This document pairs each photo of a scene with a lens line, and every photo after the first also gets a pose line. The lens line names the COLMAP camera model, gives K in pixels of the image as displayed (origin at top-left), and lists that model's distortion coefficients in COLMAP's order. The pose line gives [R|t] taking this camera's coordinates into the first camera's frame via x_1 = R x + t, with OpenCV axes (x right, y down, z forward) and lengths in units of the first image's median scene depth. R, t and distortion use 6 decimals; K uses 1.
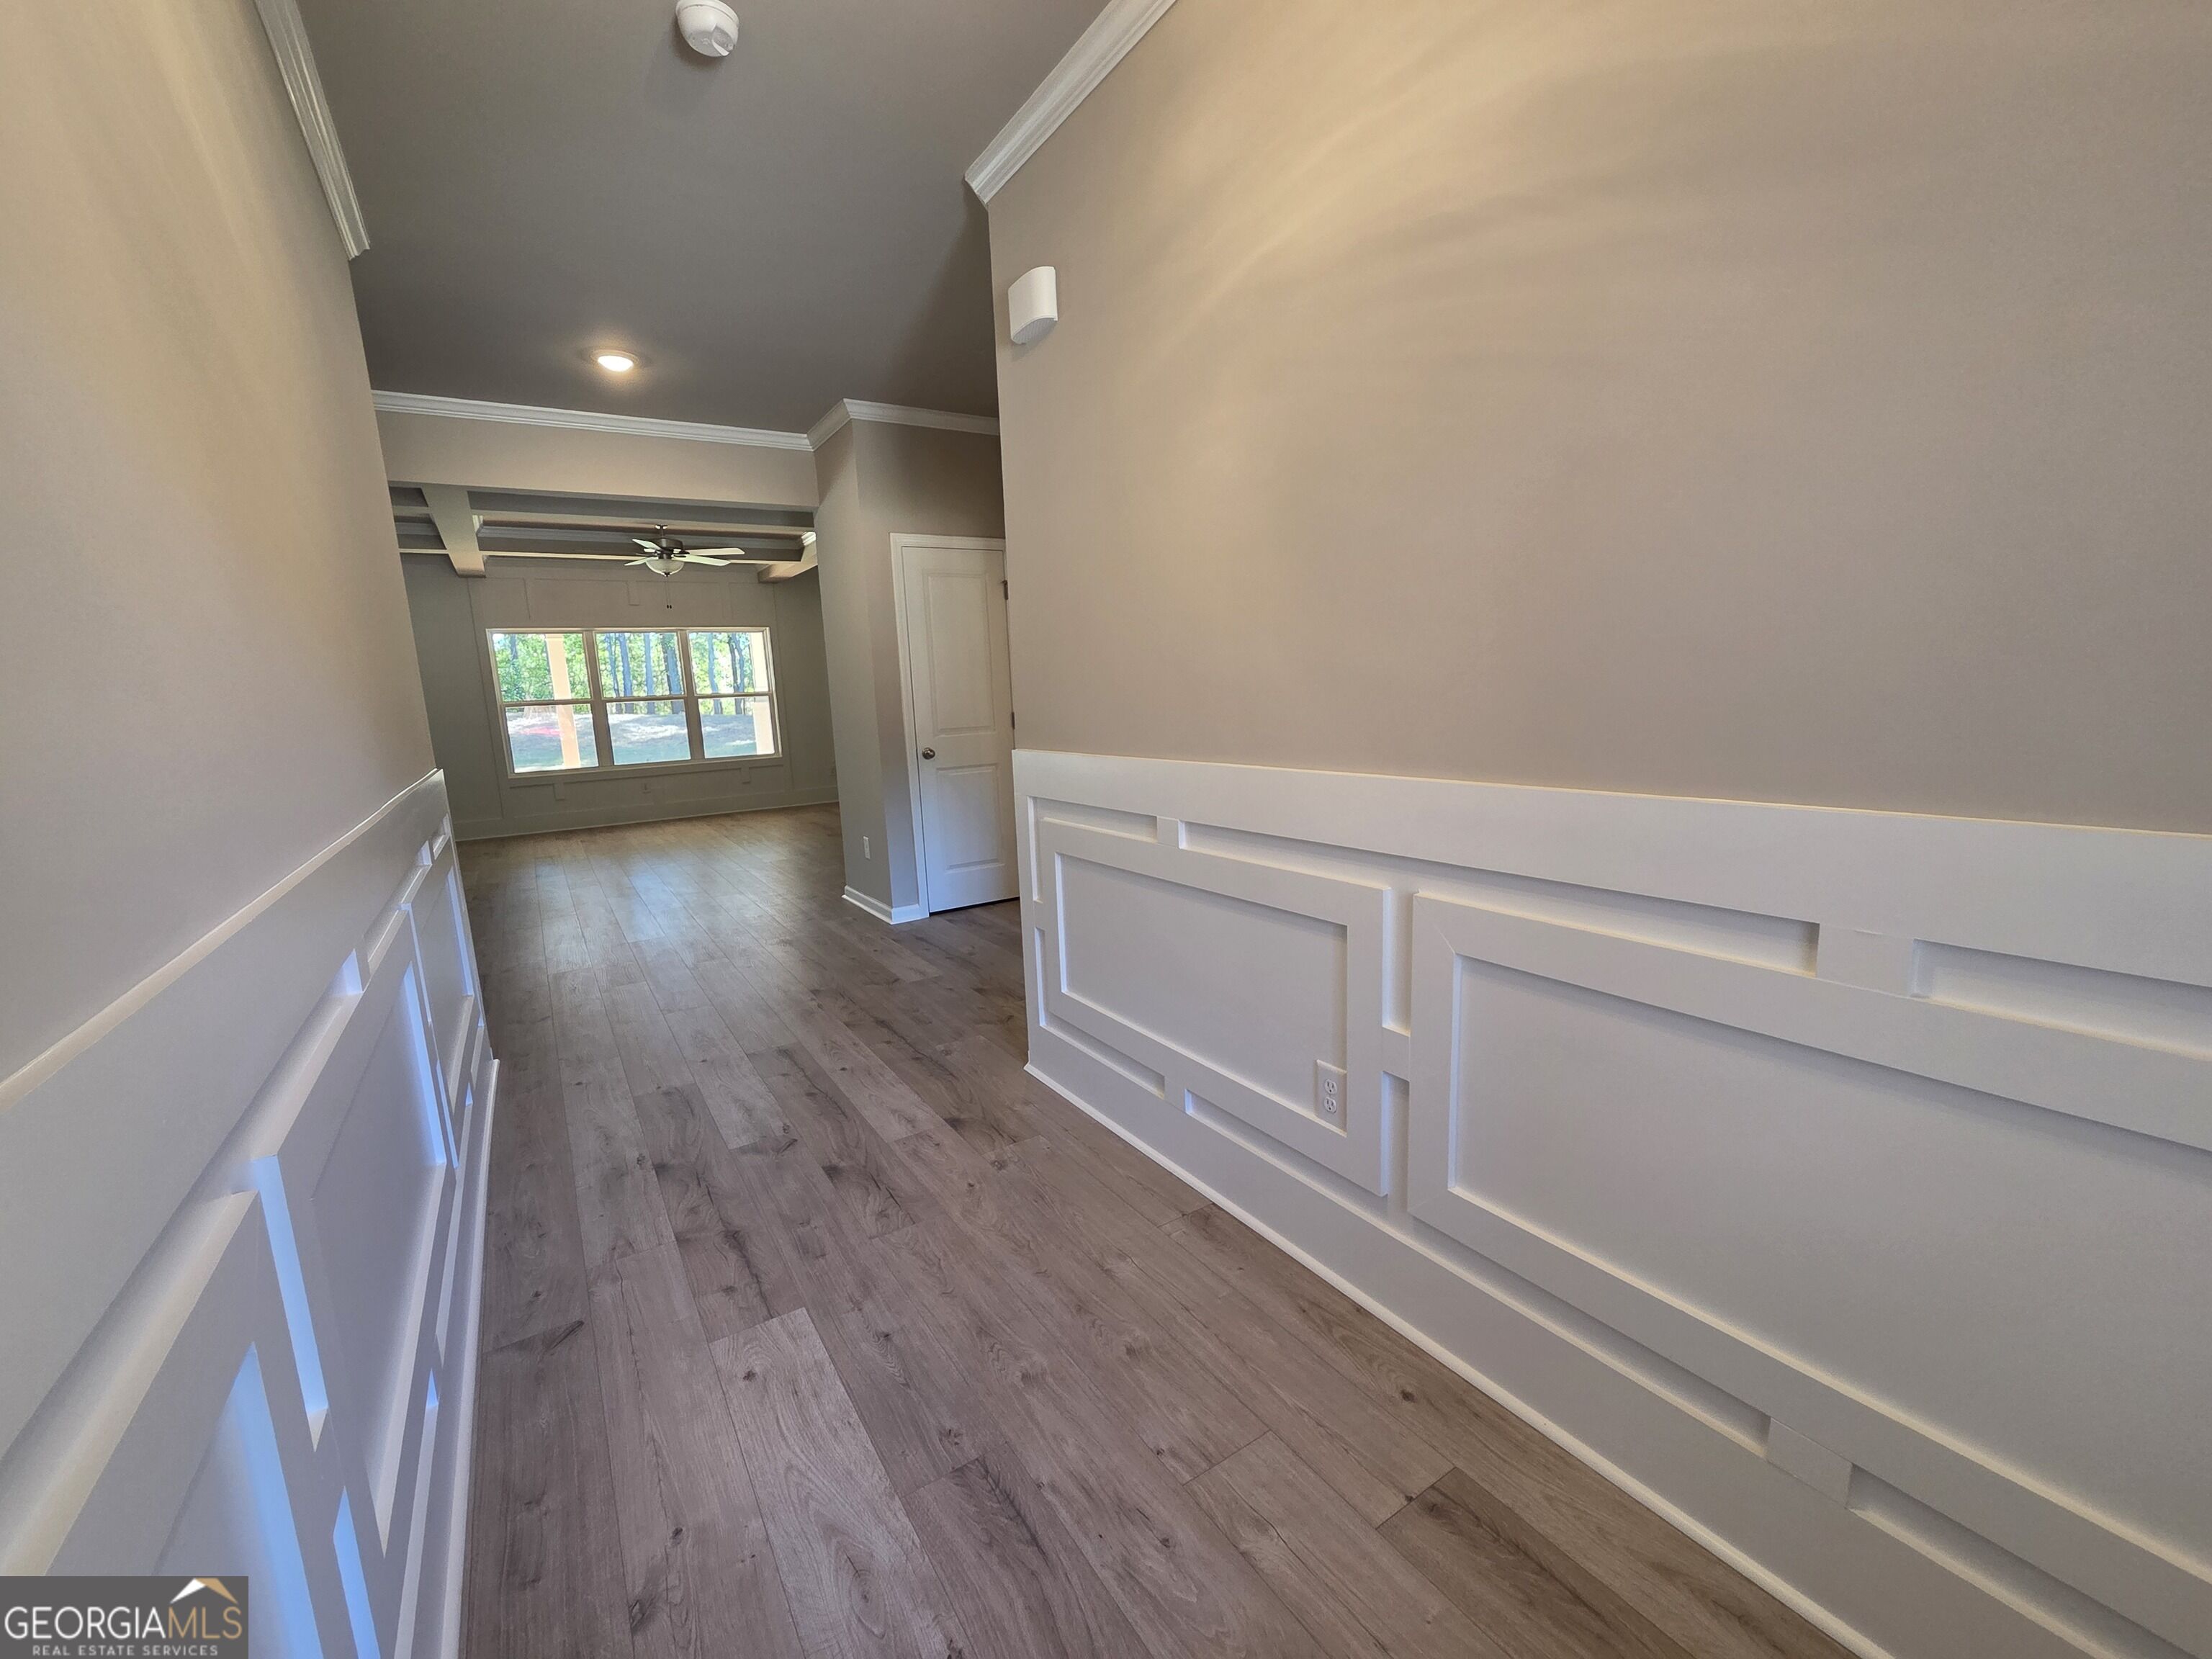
lens RADIAL K [[916.8, 0, 1089.2], [0, 916.8, 834.9], [0, 0, 1]] dist [-0.000252, -0.000270]
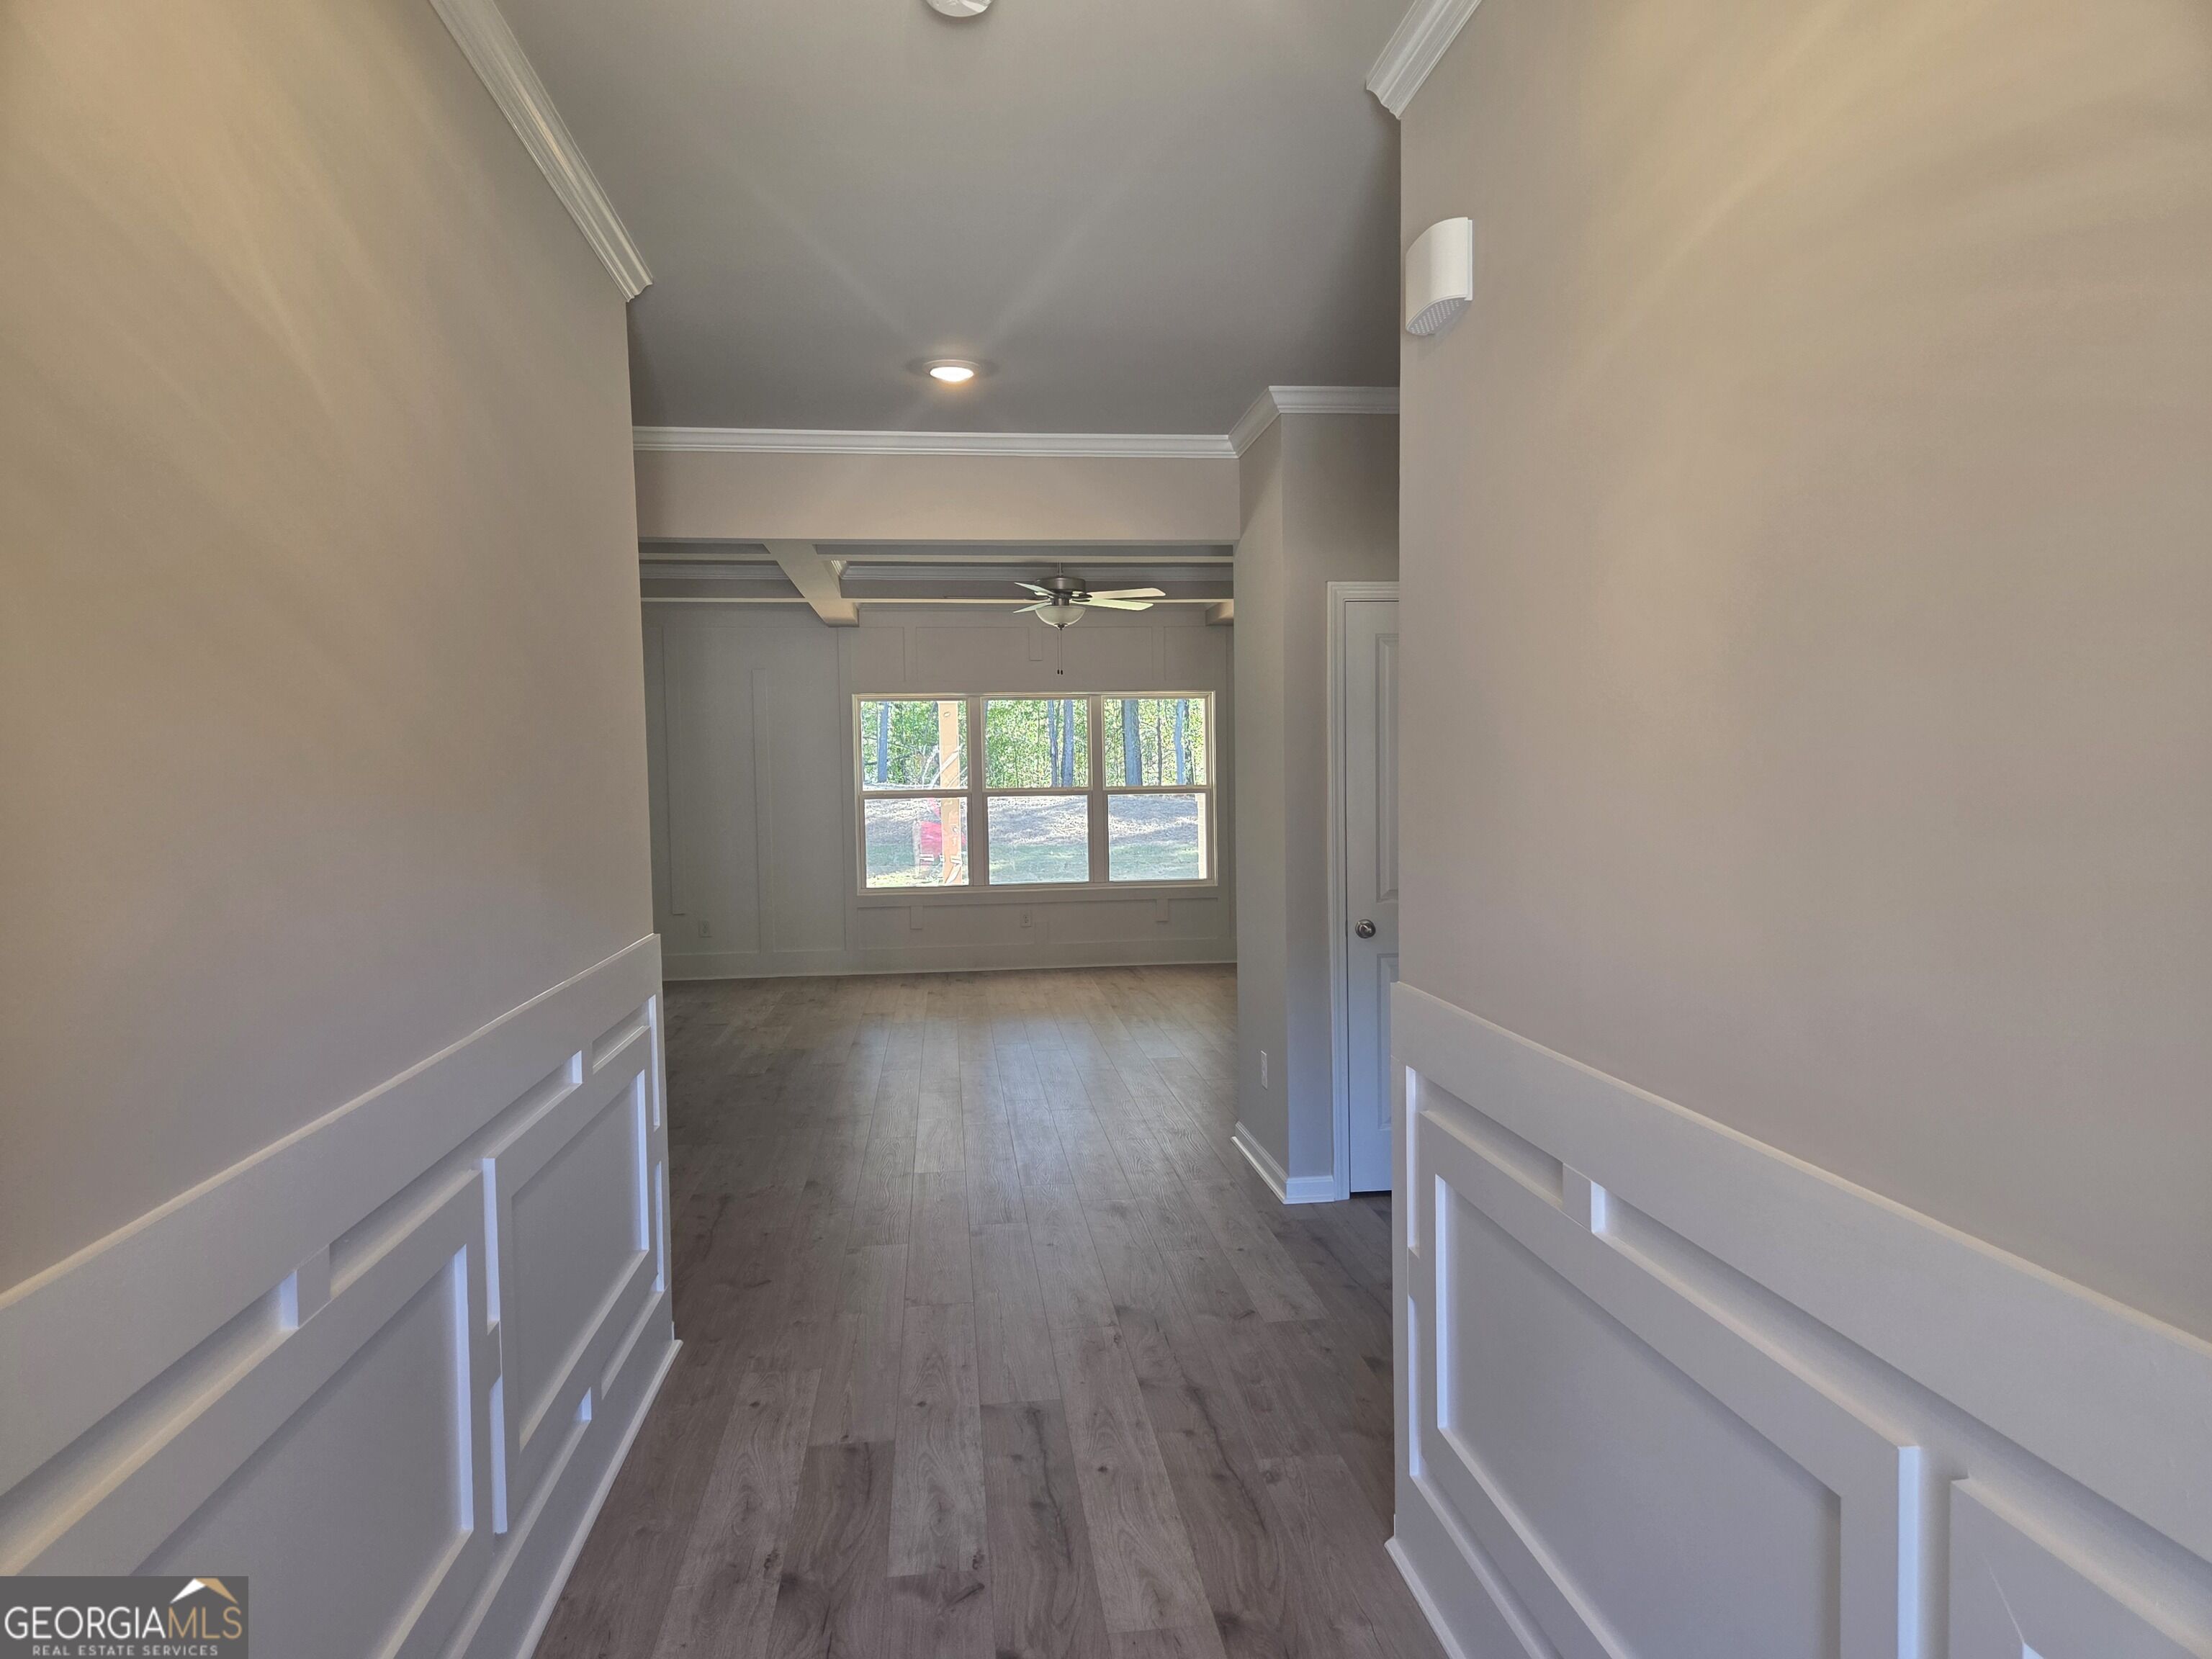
lens RADIAL K [[1478.5, 0, 1106.0], [0, 1478.5, 829.5], [0, 0, 1]] dist [0.068949, -0.060553]
pose [[0.902745, 0.045929, -0.427718, 0.143900], [-0.092094, 0.991866, -0.087866, -0.082898], [0.420203, 0.118711, 0.899632, 0.042989]]
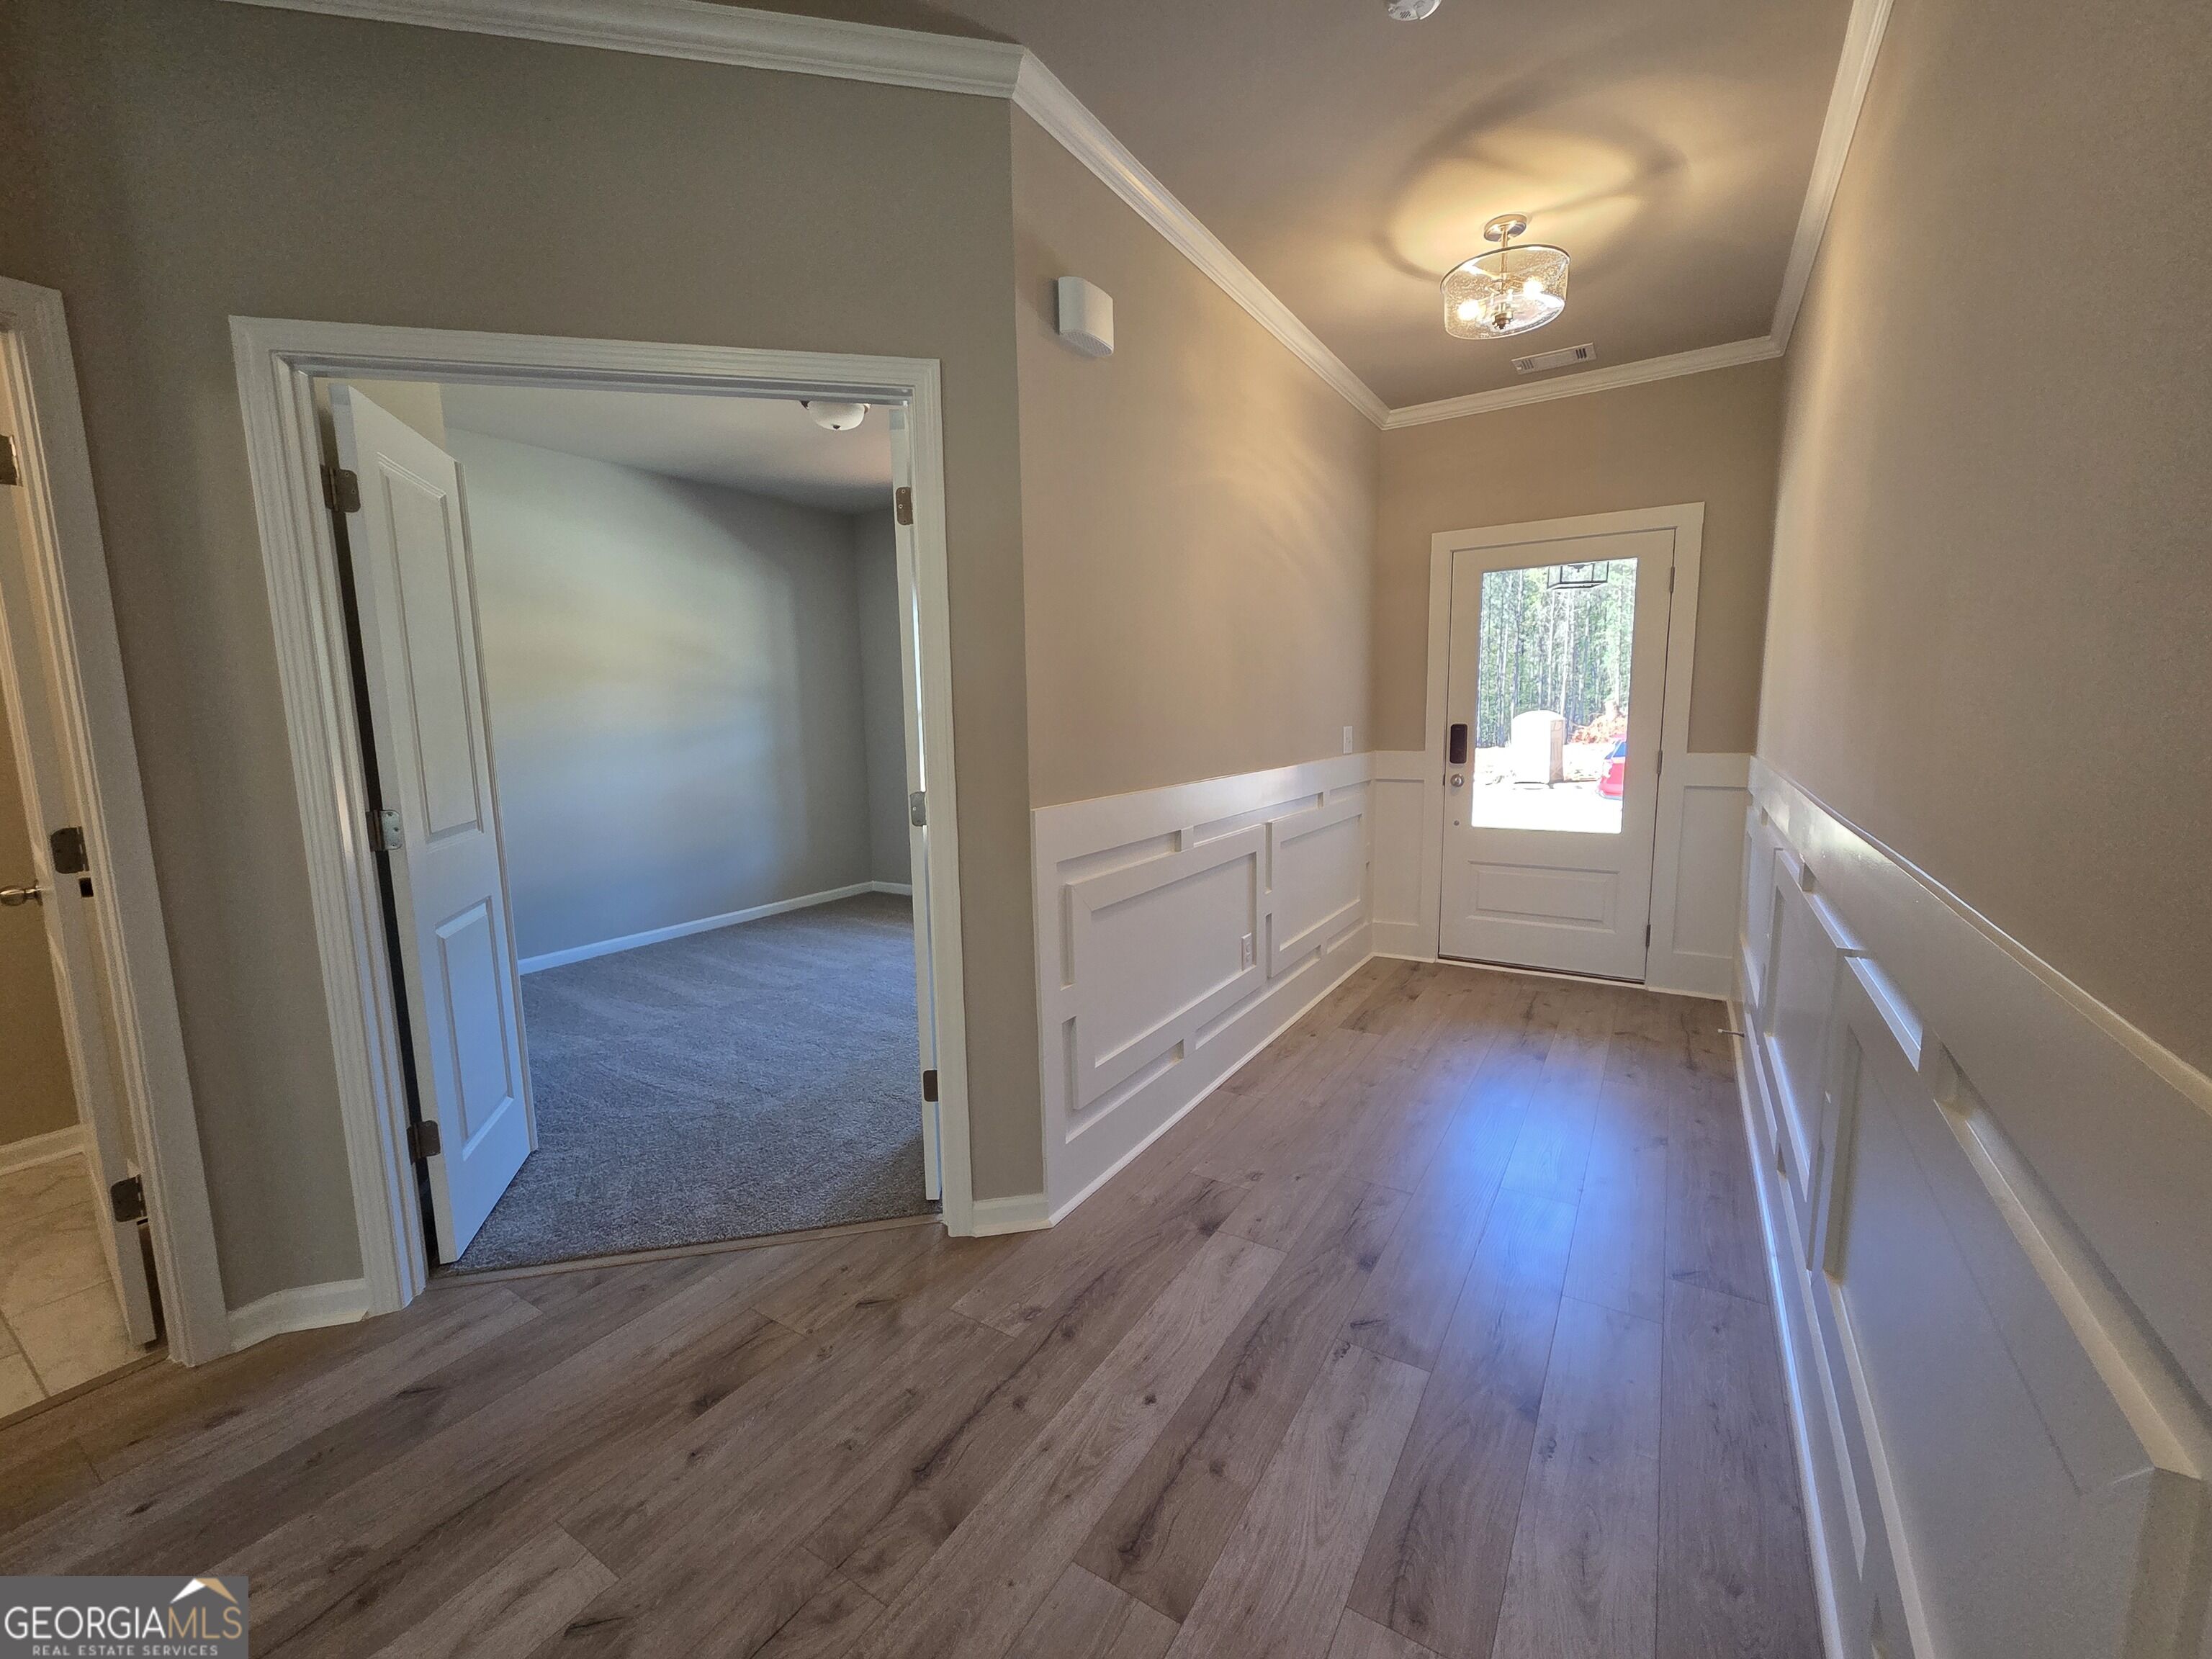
lens RADIAL K [[910.8, 0, 1093.8], [0, 910.8, 838.9], [0, 0, 1]] dist [0.001230, -0.000044]
pose [[-0.433487, -0.074134, 0.898105, -0.721205], [0.182634, 0.968702, 0.168113, -0.173586], [-0.882459, 0.236900, -0.406380, 1.165772]]
